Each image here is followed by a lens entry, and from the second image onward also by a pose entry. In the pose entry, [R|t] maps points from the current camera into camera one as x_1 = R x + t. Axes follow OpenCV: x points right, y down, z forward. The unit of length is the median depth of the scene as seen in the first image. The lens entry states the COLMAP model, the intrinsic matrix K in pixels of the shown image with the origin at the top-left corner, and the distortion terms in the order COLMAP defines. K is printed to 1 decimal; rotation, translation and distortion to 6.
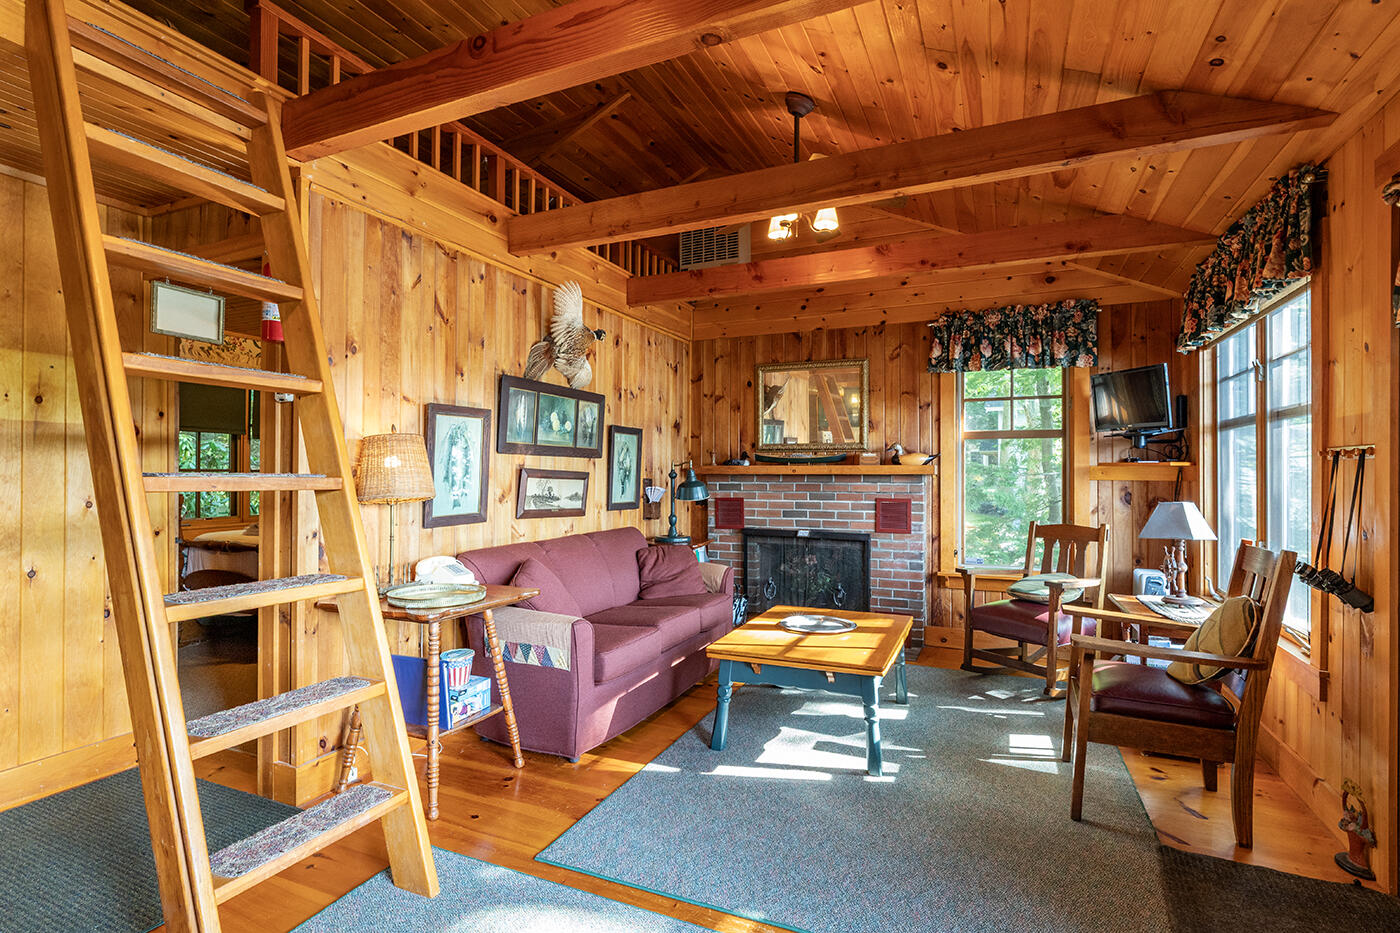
lens RADIAL K [[684.9, 0, 697.7], [0, 684.9, 466.1], [0, 0, 1]] dist [-0.003839, -0.001356]
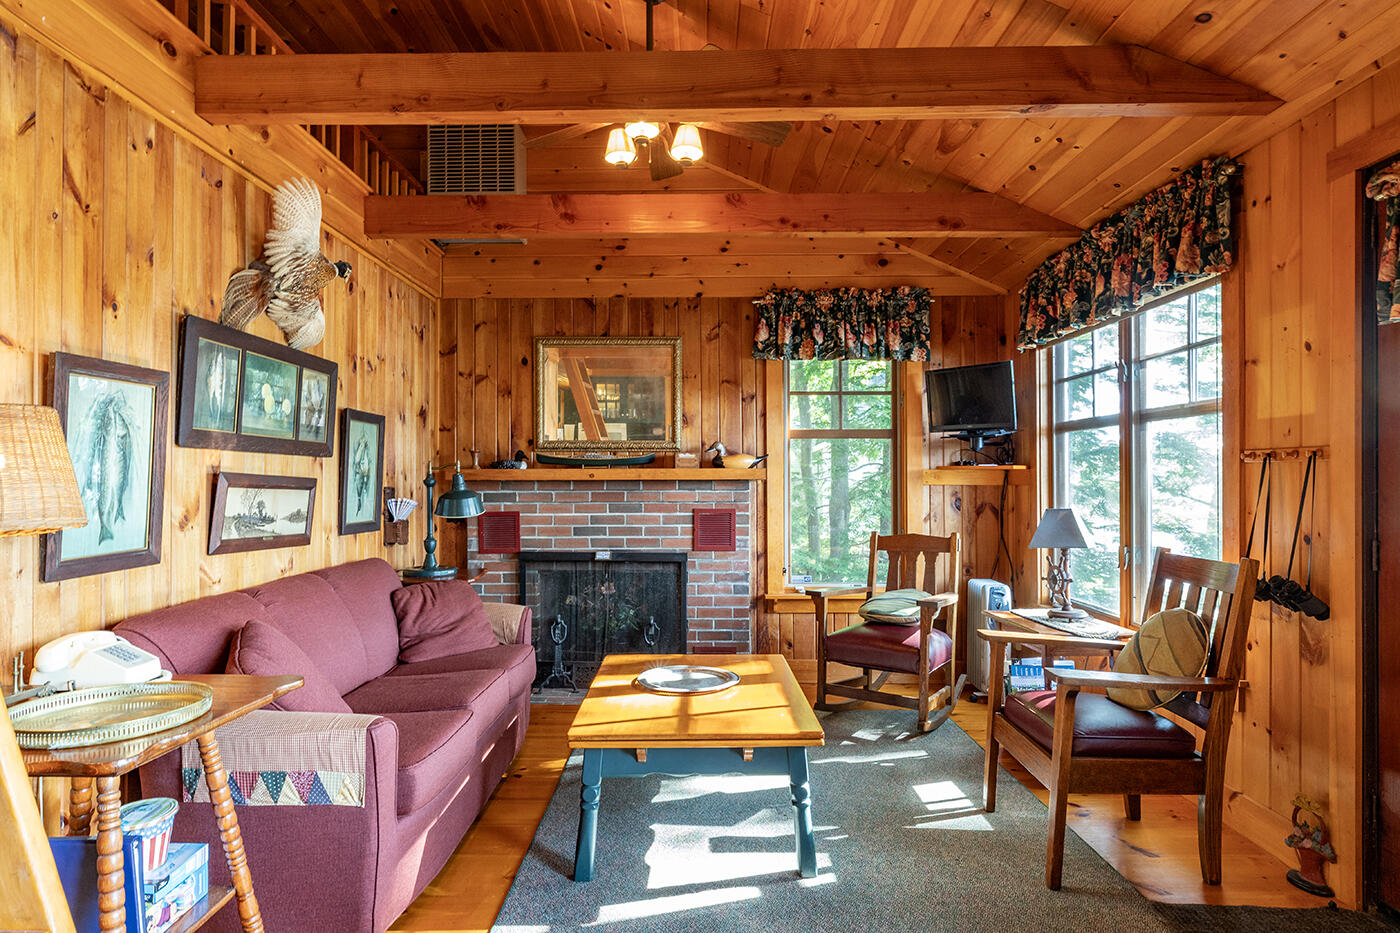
lens RADIAL K [[783.1, 0, 700.6], [0, 783.1, 473.6], [0, 0, 1]] dist [-0.001782, -0.001976]
pose [[0.912917, -0.001126, 0.408144, -0.165965], [-0.000348, 0.999994, 0.003538, 0.002129], [-0.408145, -0.003372, 0.912911, 0.209685]]
